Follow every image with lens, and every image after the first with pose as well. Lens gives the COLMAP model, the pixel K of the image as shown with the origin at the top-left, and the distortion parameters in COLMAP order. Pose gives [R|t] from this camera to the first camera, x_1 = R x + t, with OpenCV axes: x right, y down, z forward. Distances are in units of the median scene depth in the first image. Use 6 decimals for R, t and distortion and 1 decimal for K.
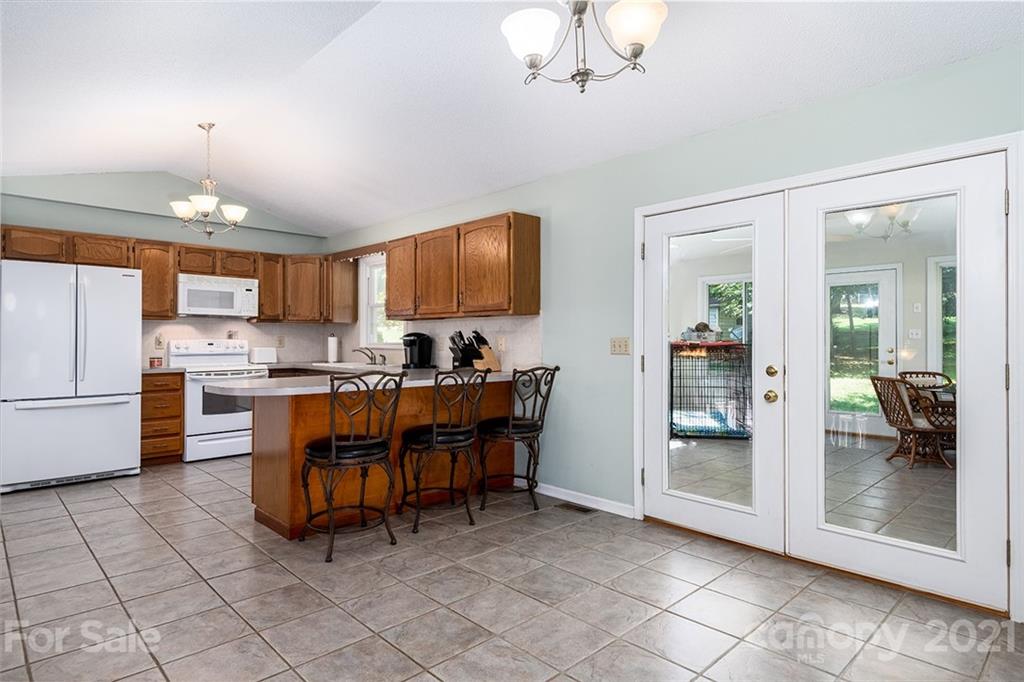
lens RADIAL K [[566.2, 0, 515.1], [0, 566.2, 340.0], [0, 0, 1]] dist [0.006036, -0.001462]
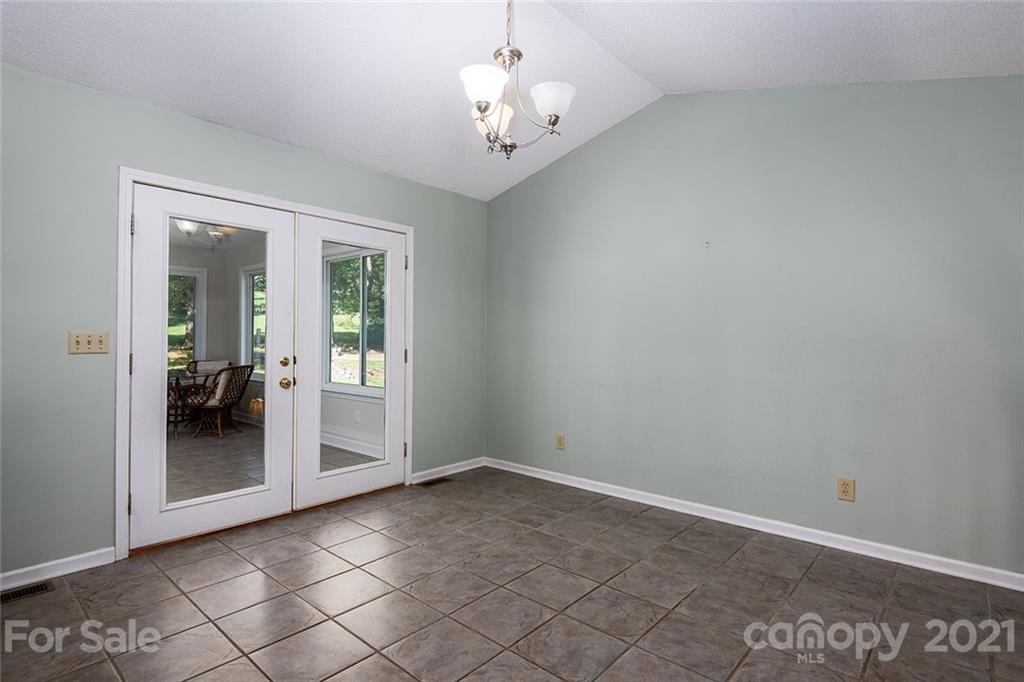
lens RADIAL K [[515.1, 0, 514.4], [0, 515.1, 338.7], [0, 0, 1]] dist [-0.028409, -0.004436]
pose [[-0.104768, -0.008119, 0.994464, -0.422404], [-0.009504, 0.999929, 0.007162, -0.003109], [-0.994451, -0.008701, -0.104838, 0.411688]]
